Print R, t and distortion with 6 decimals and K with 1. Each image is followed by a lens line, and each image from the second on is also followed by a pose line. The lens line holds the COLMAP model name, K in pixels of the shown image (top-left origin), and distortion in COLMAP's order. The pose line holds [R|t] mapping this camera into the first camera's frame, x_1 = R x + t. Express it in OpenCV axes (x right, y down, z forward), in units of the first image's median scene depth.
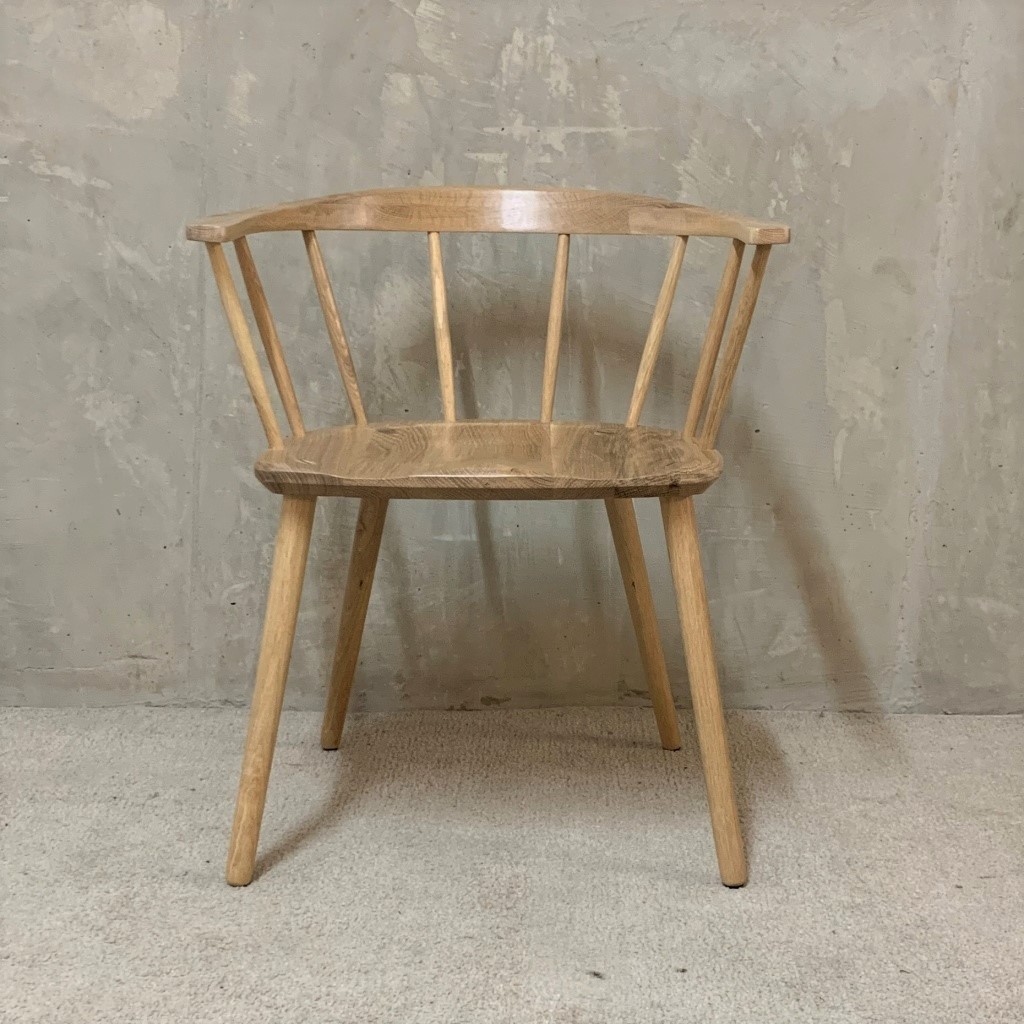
lens RADIAL K [[1477.8, 0, 537.1], [0, 1477.8, 528.1], [0, 0, 1]] dist [0.199578, -0.571661]
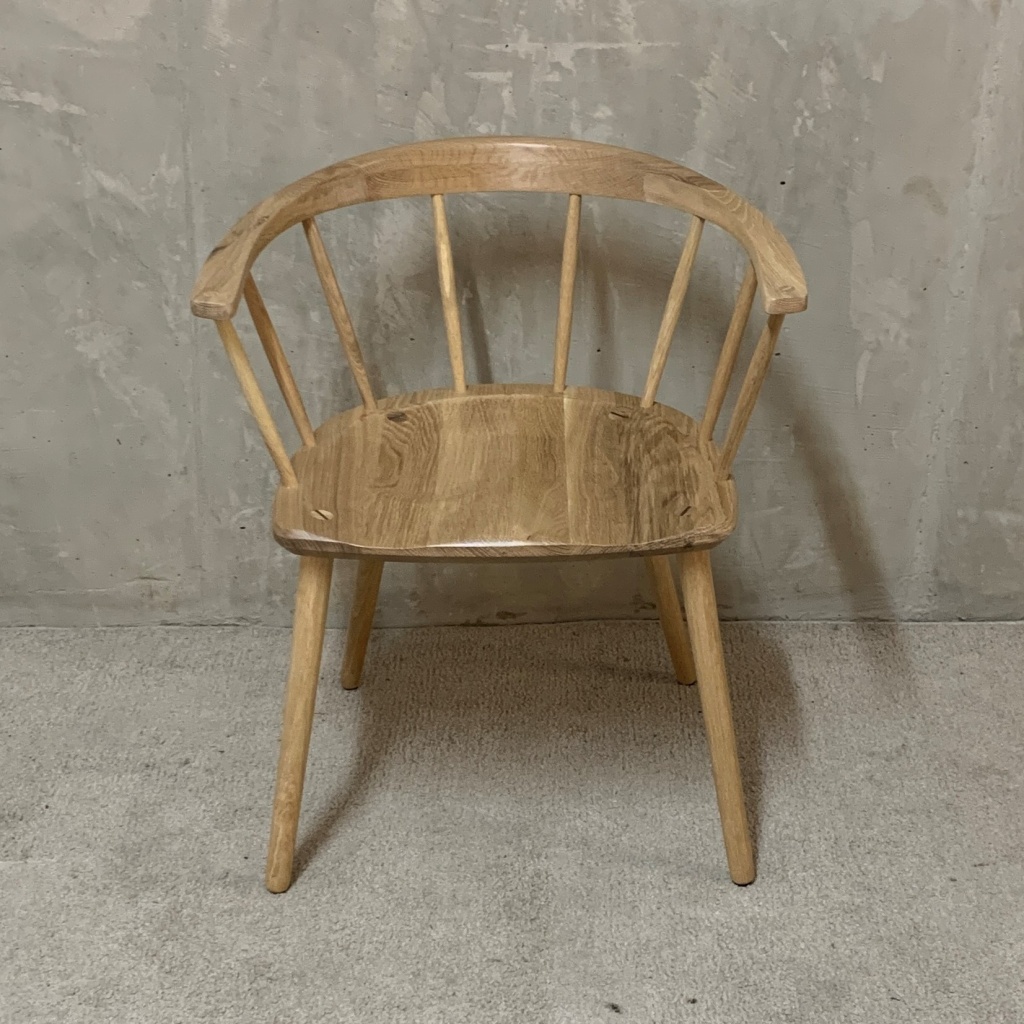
lens RADIAL K [[1660.0, 0, 557.5], [0, 1660.0, 490.7], [0, 0, 1]] dist [0.170441, -0.444548]
pose [[0.999853, -0.015960, 0.006264, -0.002604], [0.013929, 0.969170, 0.245998, -0.253441], [-0.009997, -0.245874, 0.969250, -0.068516]]
